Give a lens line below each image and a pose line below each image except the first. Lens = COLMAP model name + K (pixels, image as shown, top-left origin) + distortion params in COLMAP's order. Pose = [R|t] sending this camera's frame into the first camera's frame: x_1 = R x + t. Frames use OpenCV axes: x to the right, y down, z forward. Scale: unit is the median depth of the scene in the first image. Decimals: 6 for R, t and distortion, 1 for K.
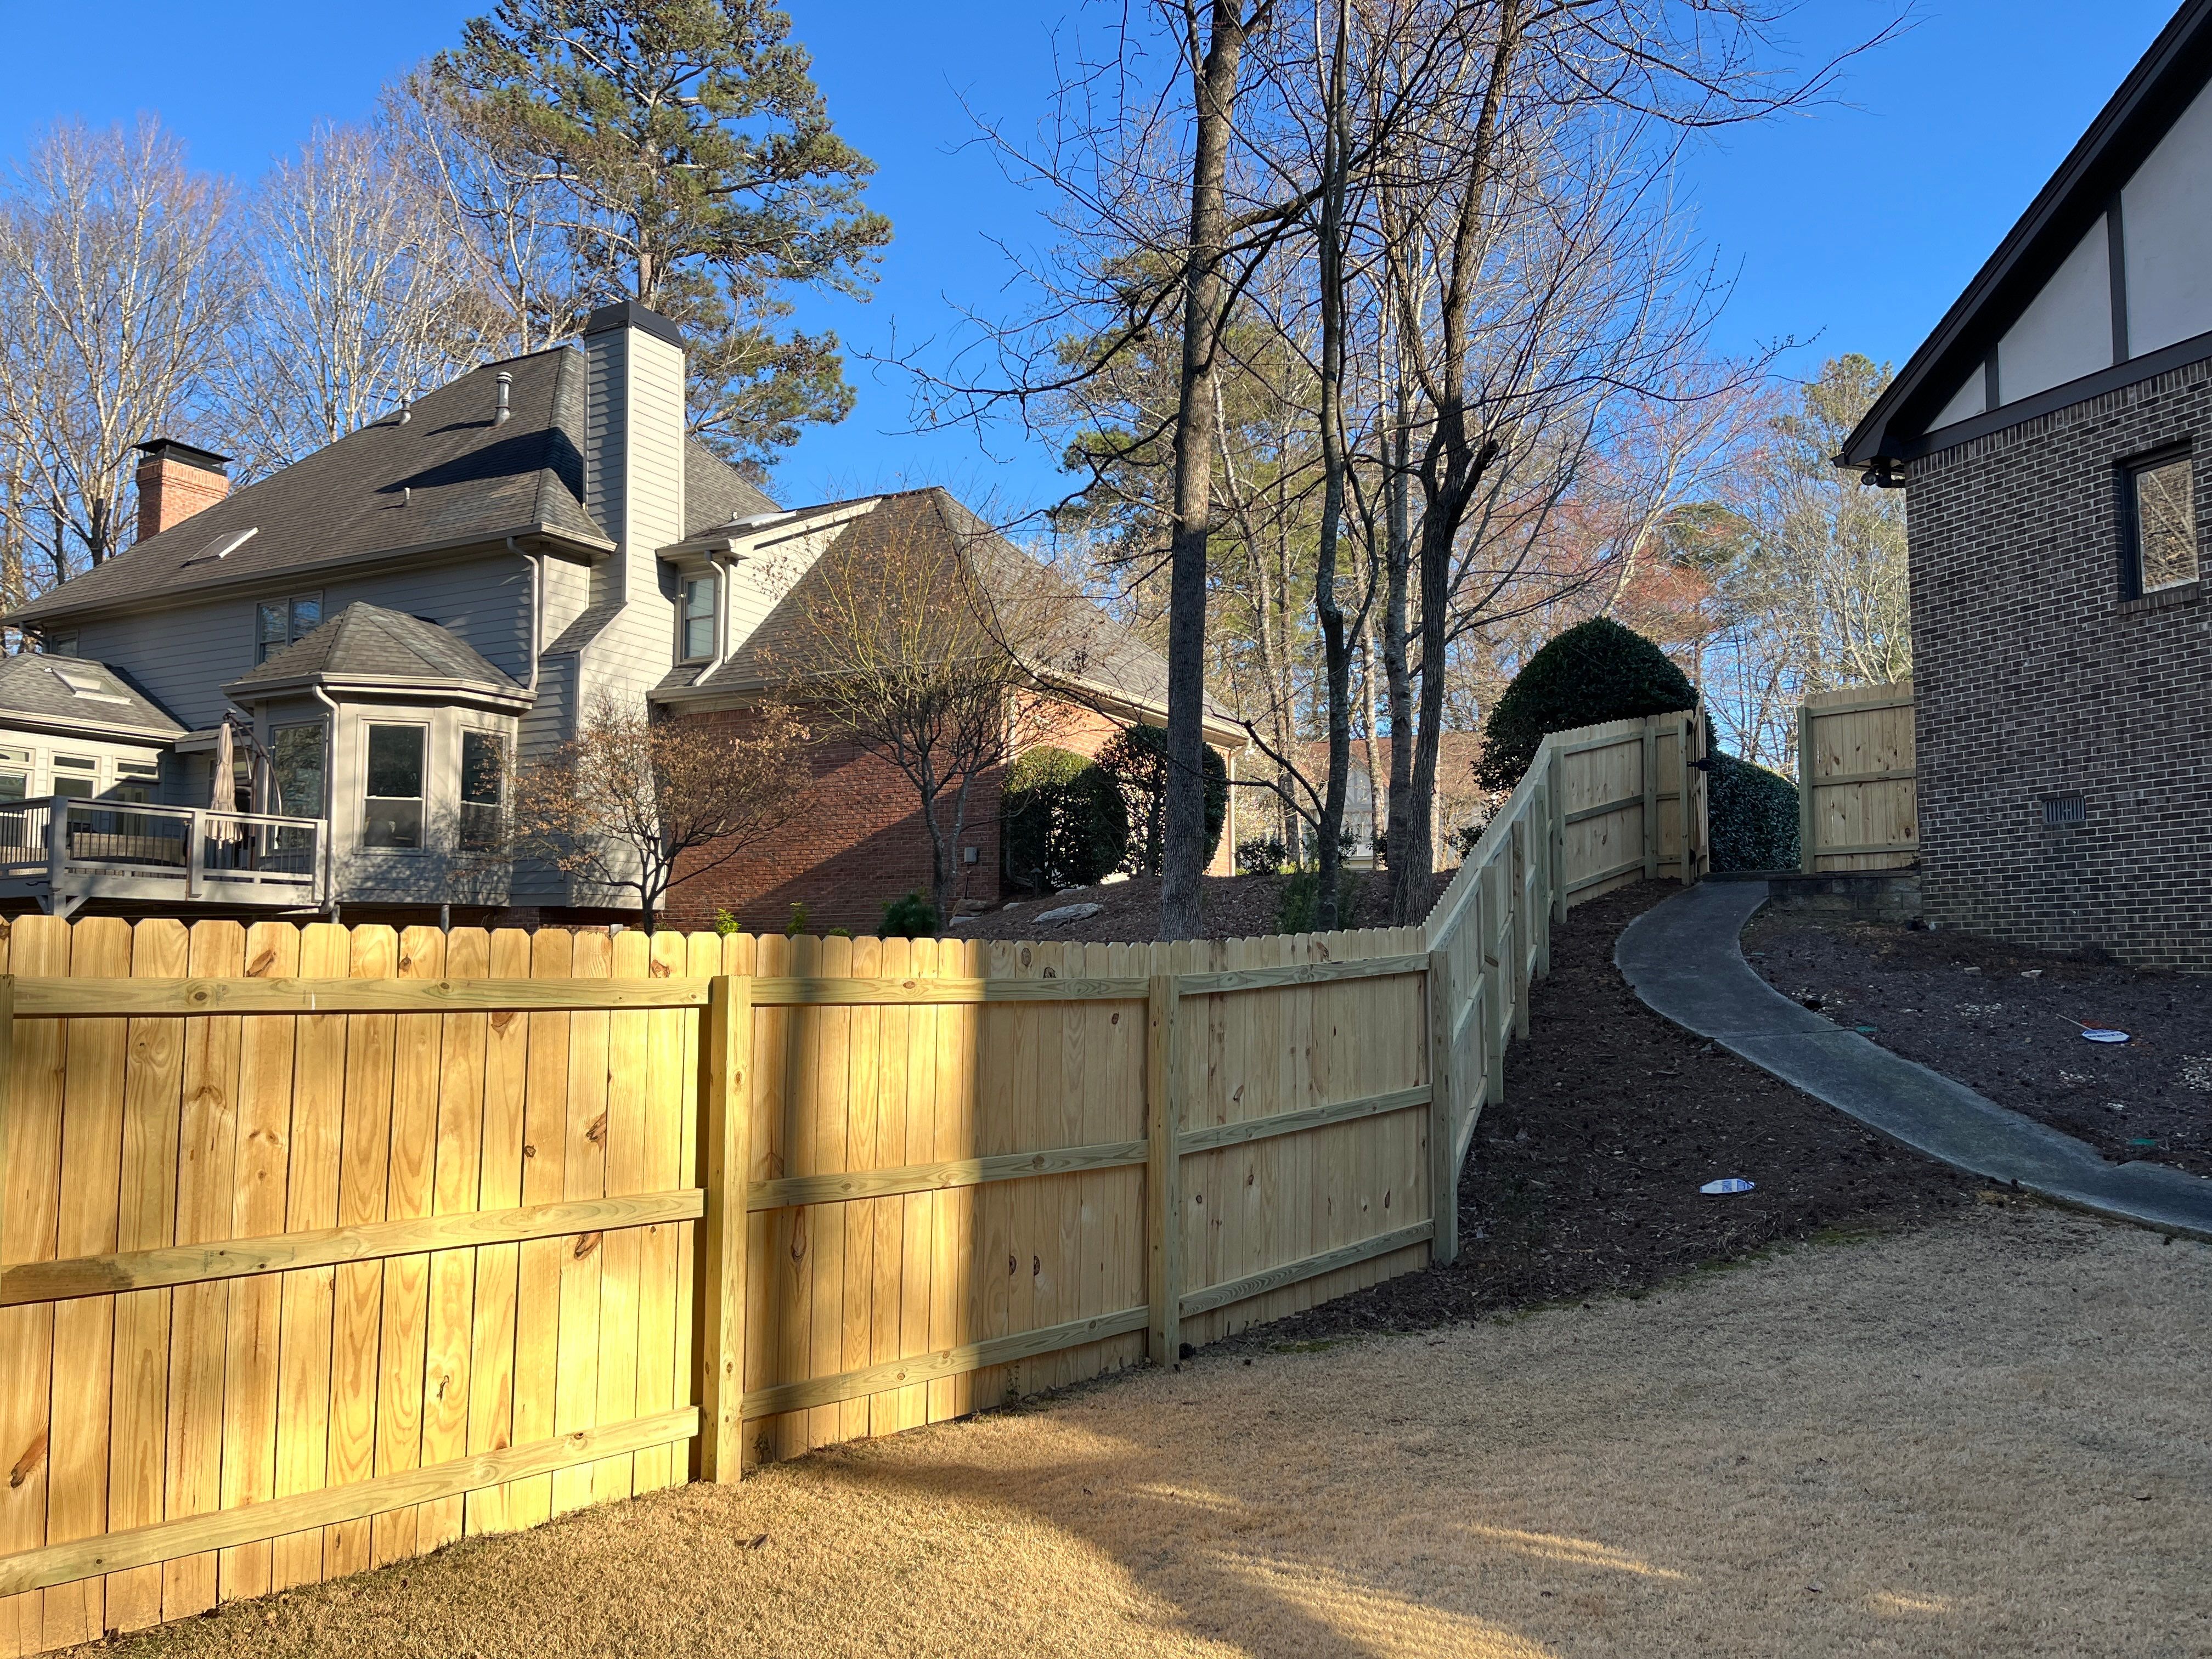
lens RADIAL K [[1822.7, 0, 1095.1], [0, 1822.7, 810.1], [0, 0, 1]] dist [0.052210, -0.050144]
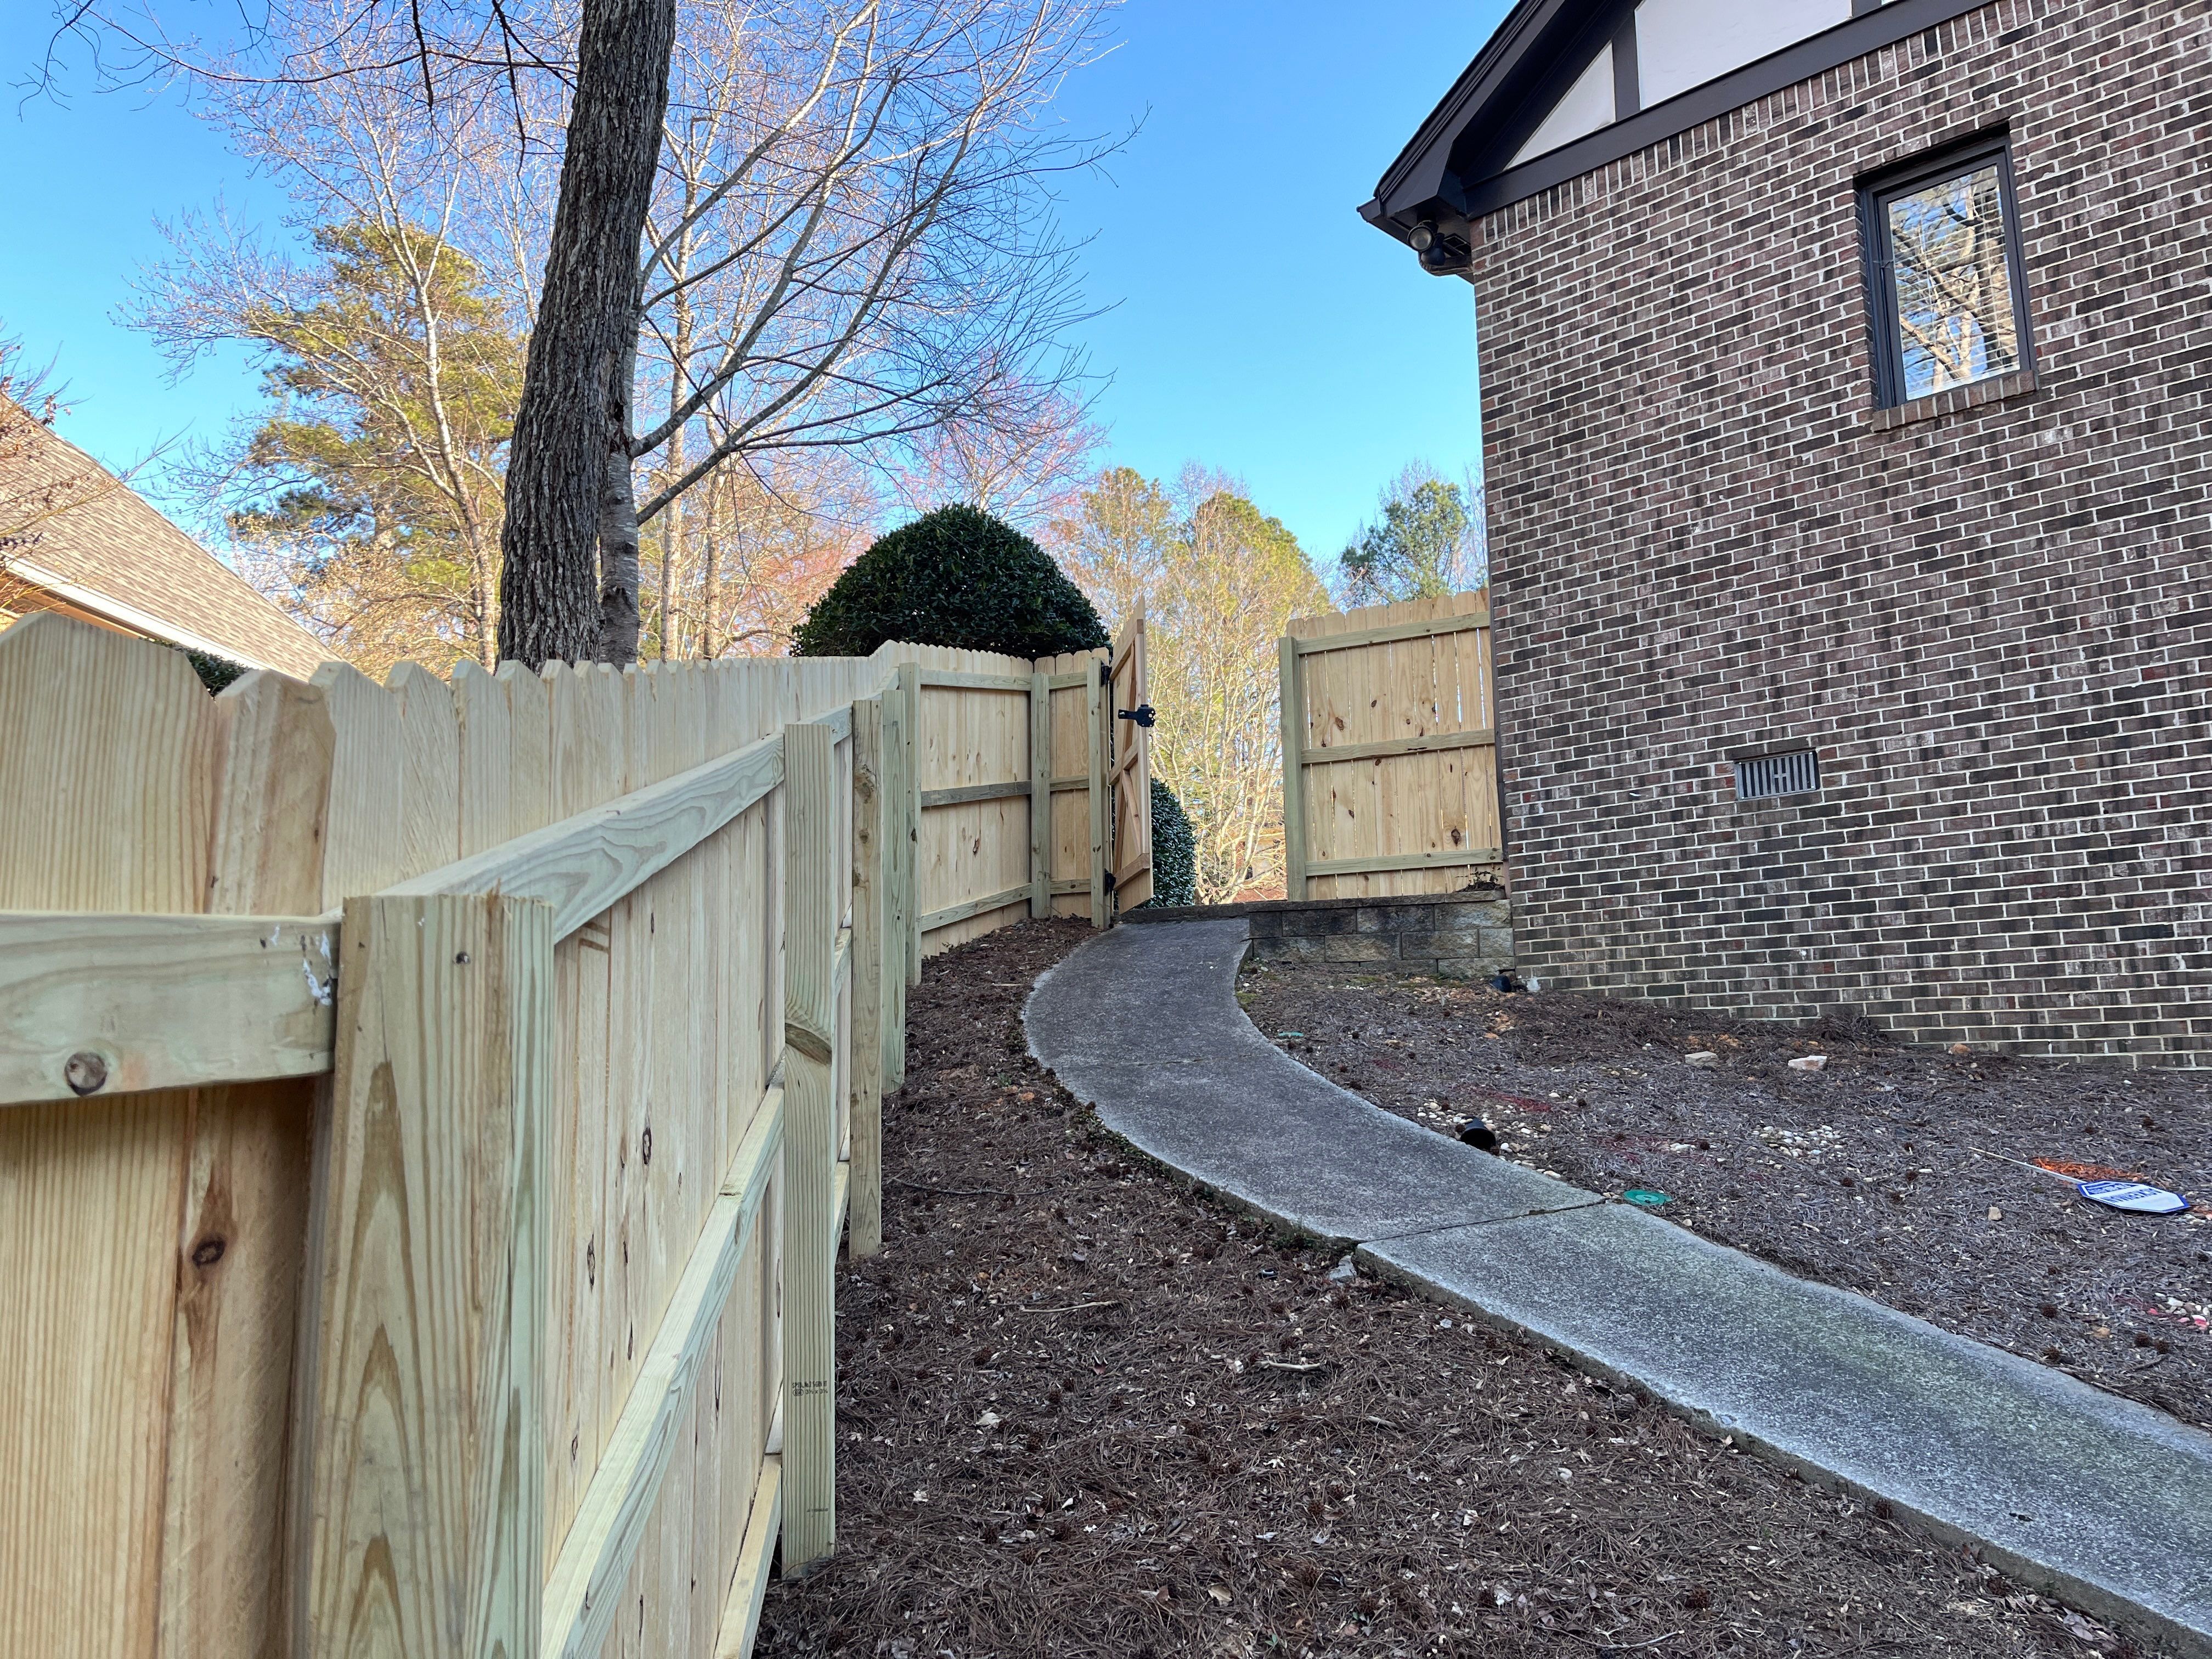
lens RADIAL K [[1822.7, 0, 1095.1], [0, 1822.7, 810.1], [0, 0, 1]] dist [0.052210, -0.050144]
pose [[0.924544, 0.036439, 0.379329, 0.113923], [-0.014092, 0.998006, -0.061523, 0.048376], [-0.380815, 0.051535, 0.923214, 0.549898]]
